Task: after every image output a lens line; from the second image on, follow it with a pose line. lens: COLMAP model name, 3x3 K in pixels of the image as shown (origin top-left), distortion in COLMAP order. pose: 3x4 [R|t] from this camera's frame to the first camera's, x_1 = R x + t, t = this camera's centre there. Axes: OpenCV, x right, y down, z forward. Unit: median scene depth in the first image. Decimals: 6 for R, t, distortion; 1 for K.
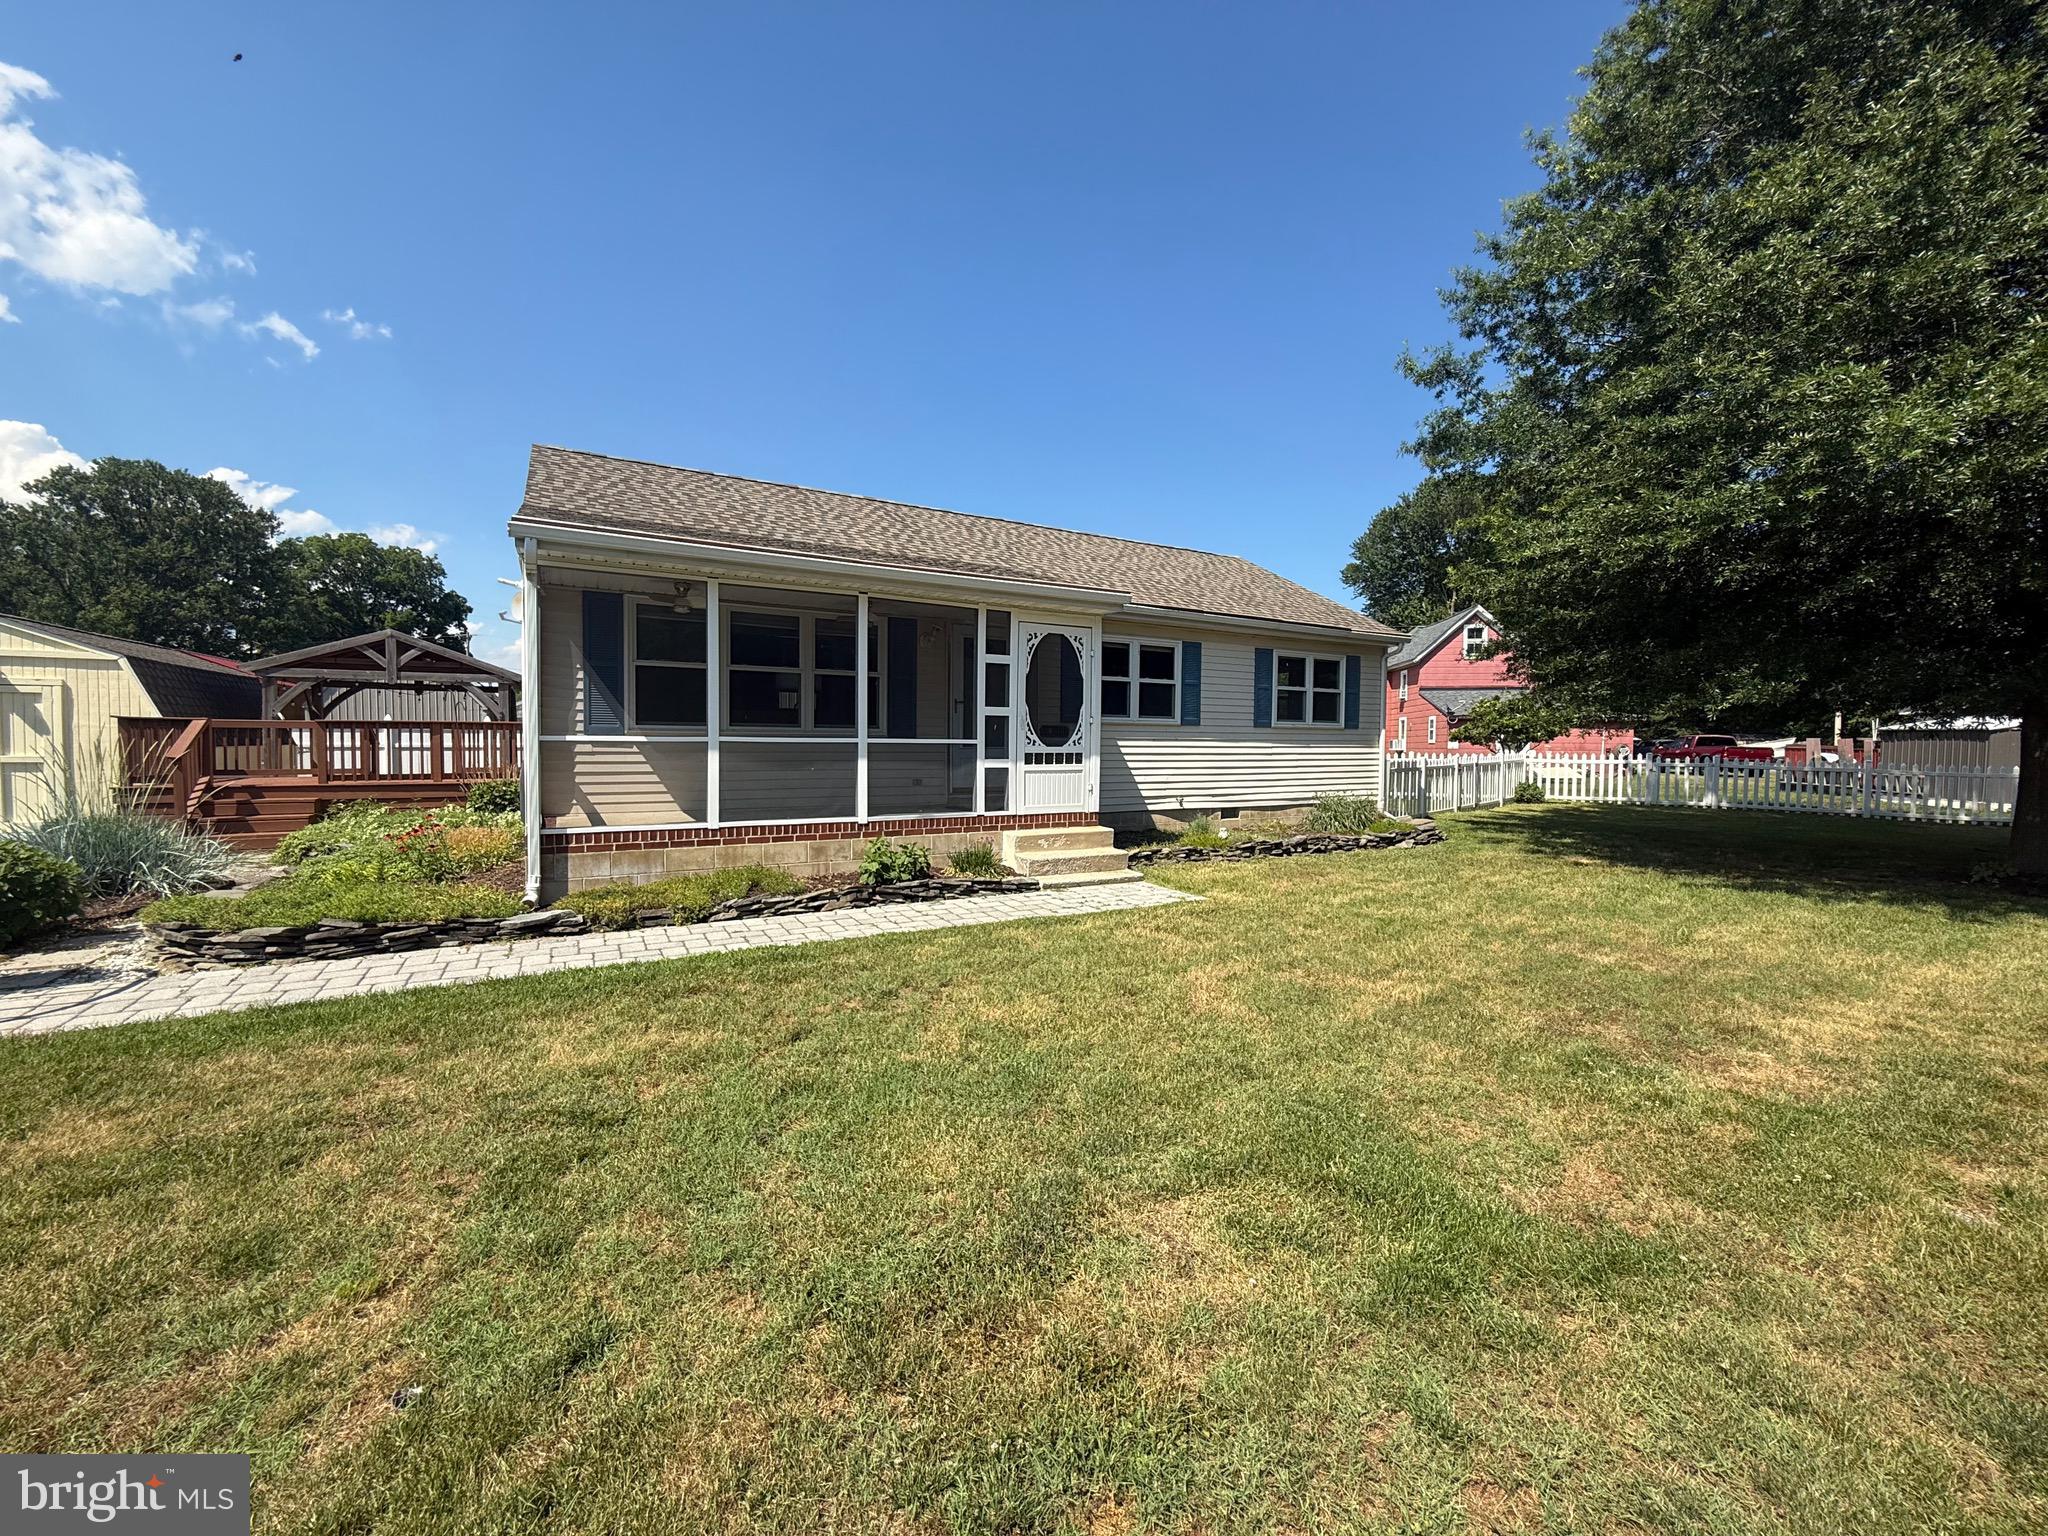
lens RADIAL K [[817.2, 0, 1028.9], [0, 817.2, 764.1], [0, 0, 1]] dist [0.001541, -0.000009]
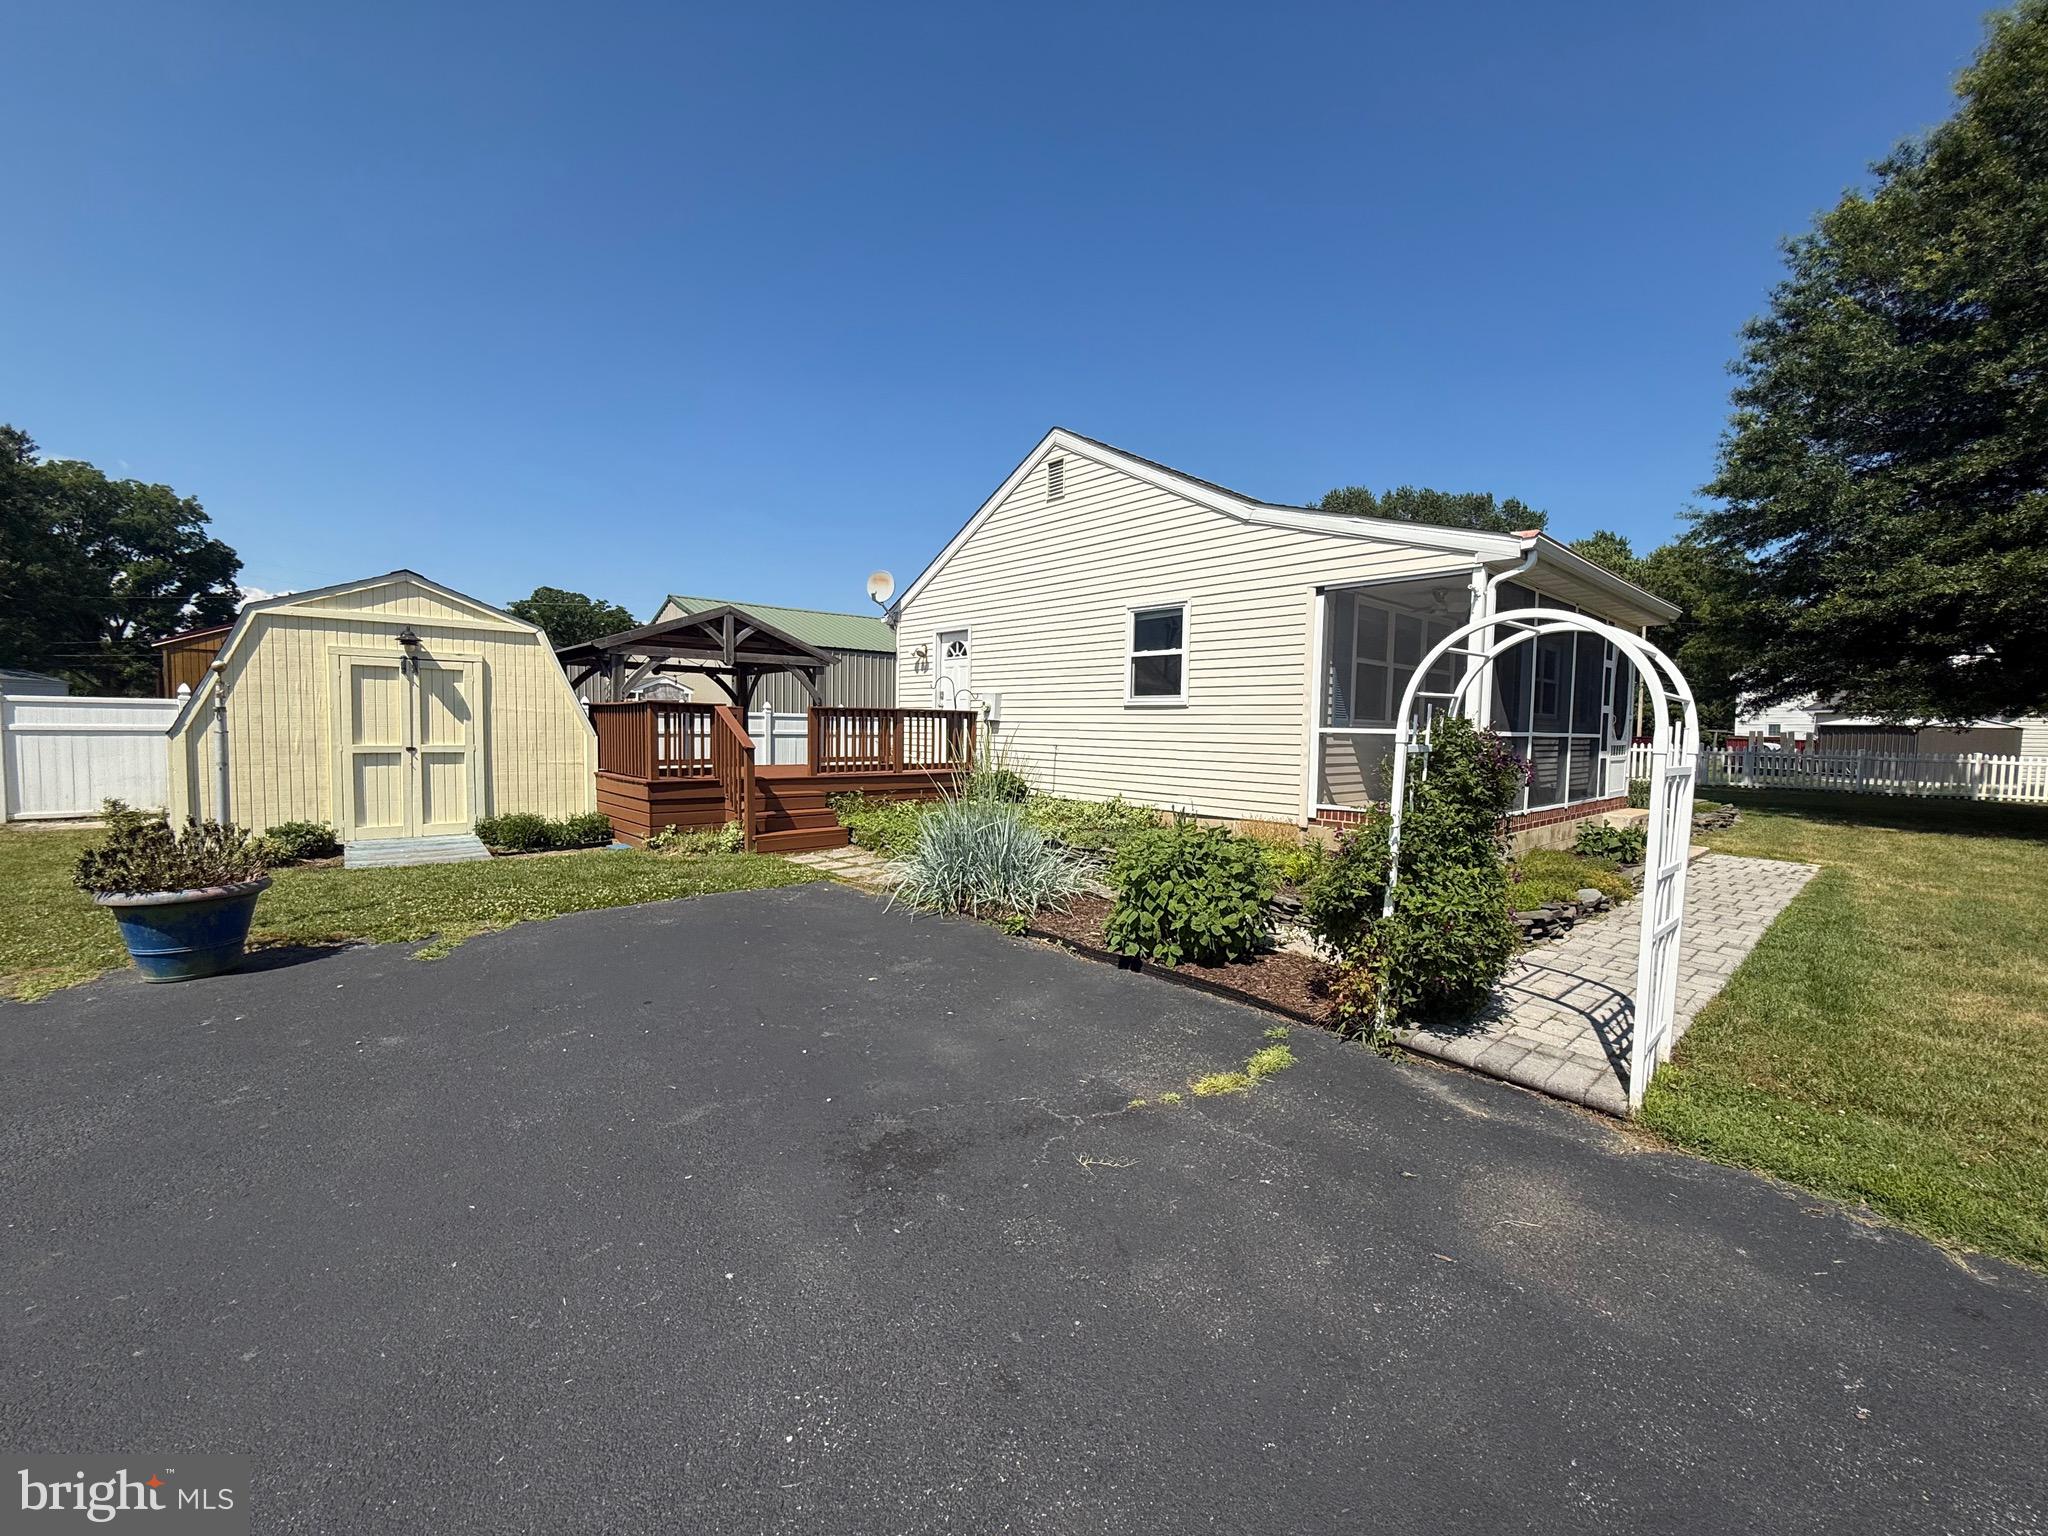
lens RADIAL K [[817.2, 0, 1028.9], [0, 817.2, 764.1], [0, 0, 1]] dist [0.001541, -0.000009]
pose [[0.975801, -0.002822, 0.218642, -0.653552], [-0.001025, 0.999847, 0.017478, -0.004372], [-0.218658, -0.017279, 0.975649, 0.039374]]
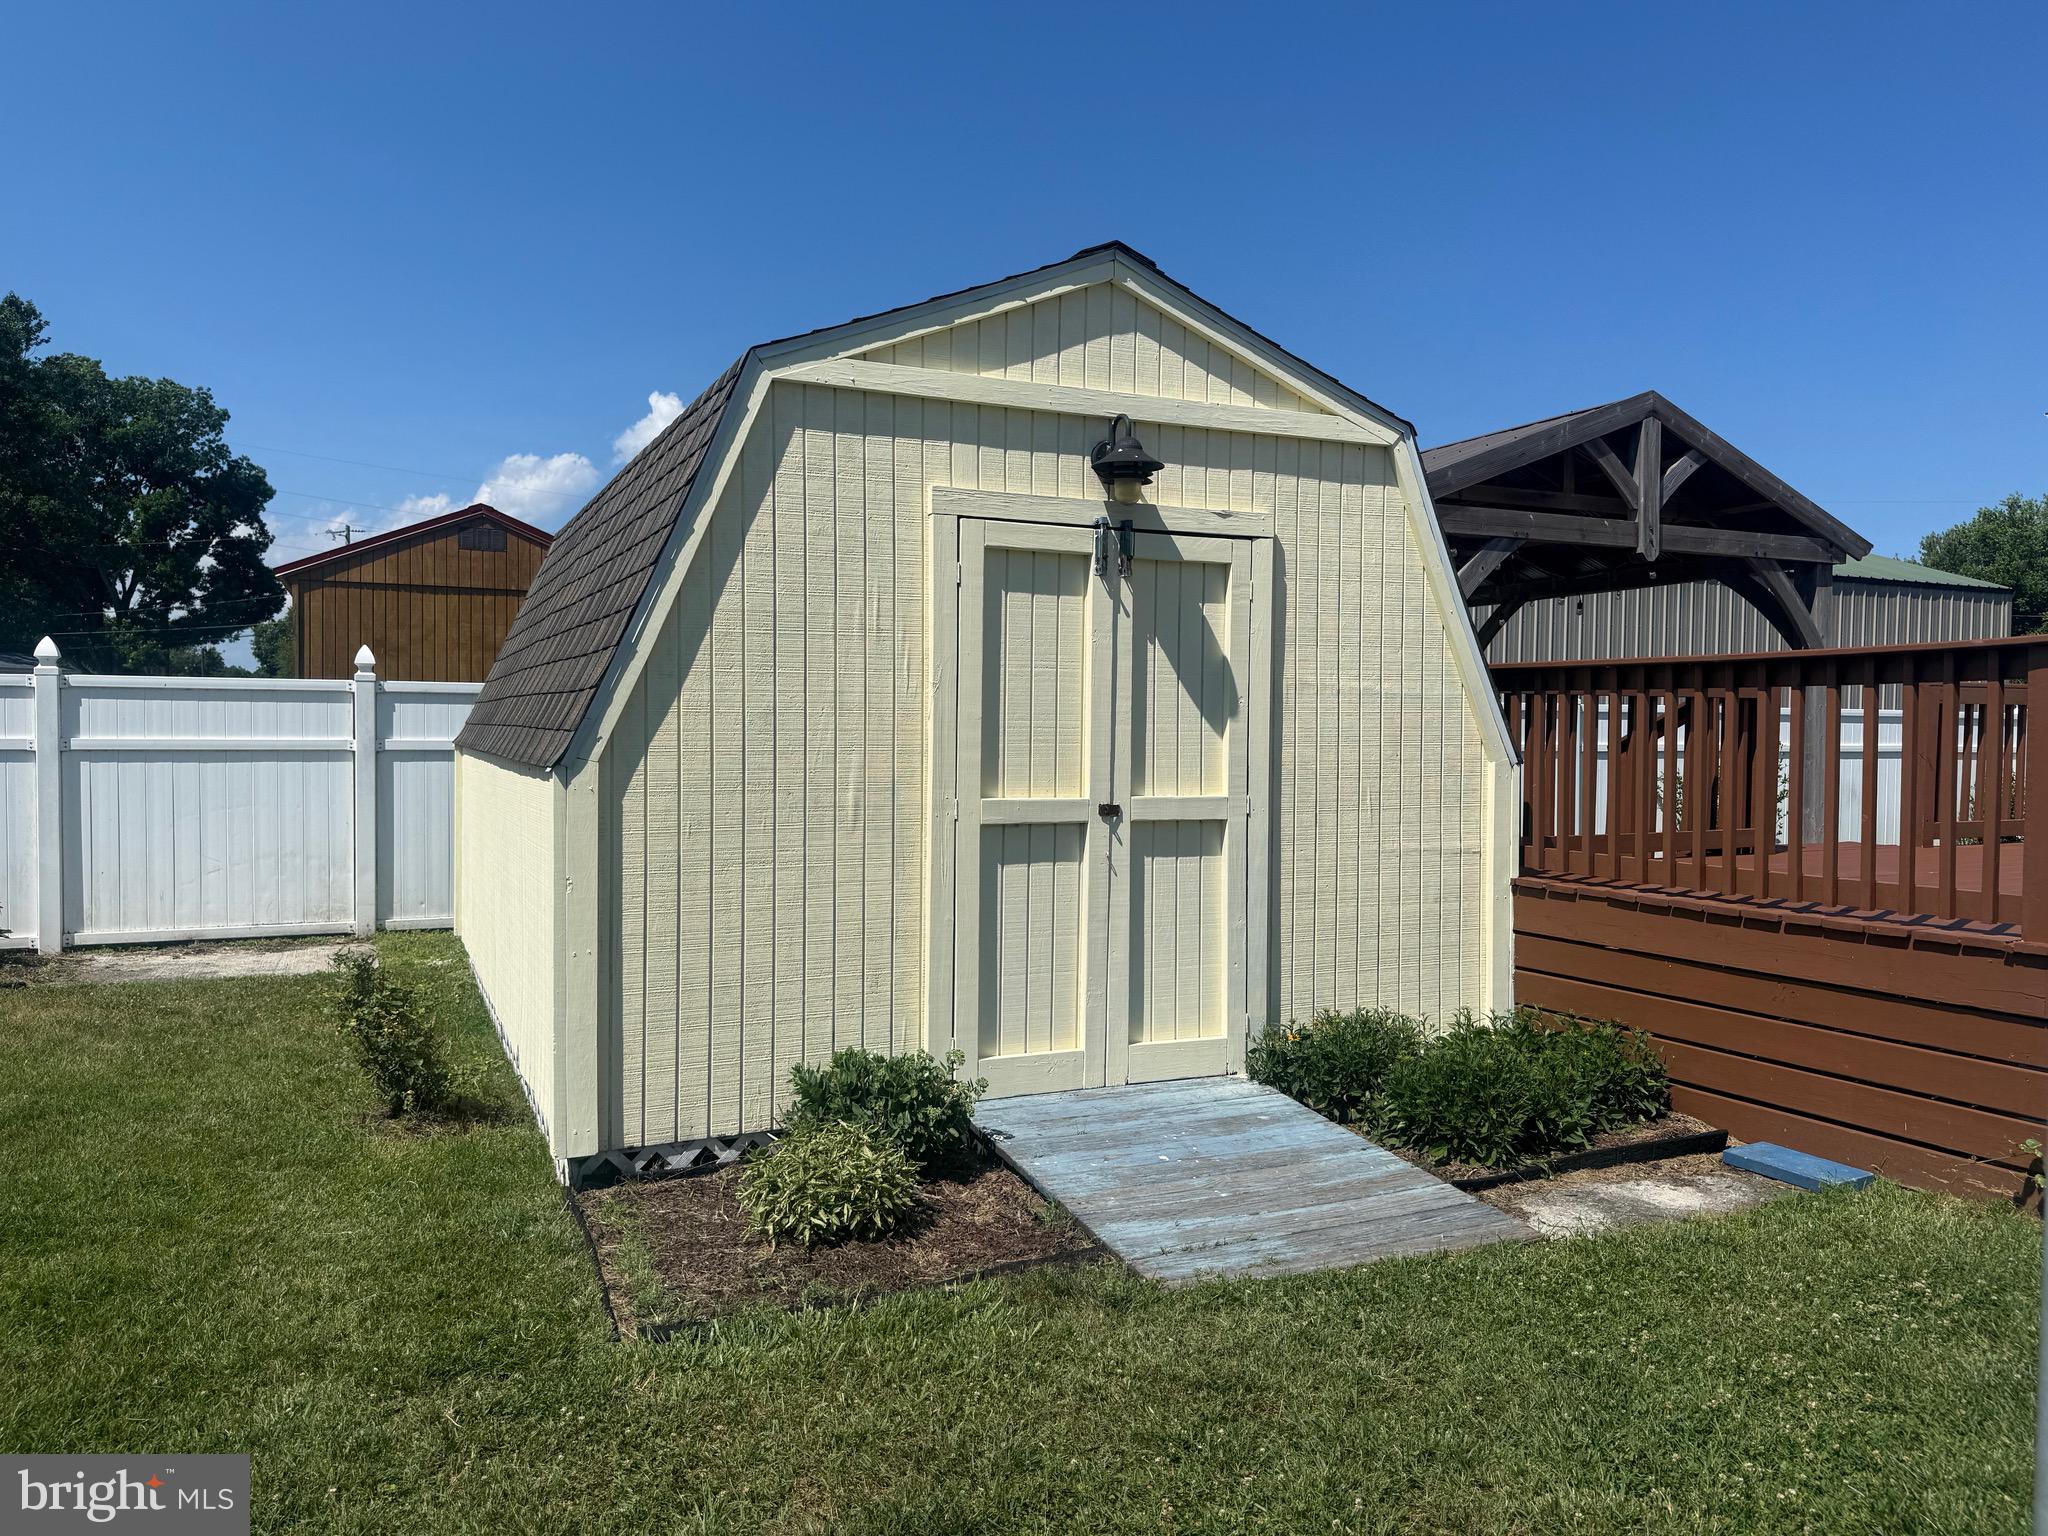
lens RADIAL K [[1430.3, 0, 1016.8], [0, 1430.3, 775.8], [0, 0, 1]] dist [0.107436, -0.138915]
pose [[0.998196, 0.003953, -0.059906, -0.992395], [-0.003887, 0.999992, 0.001227, -0.013704], [0.059911, -0.000992, 0.998203, 0.416073]]
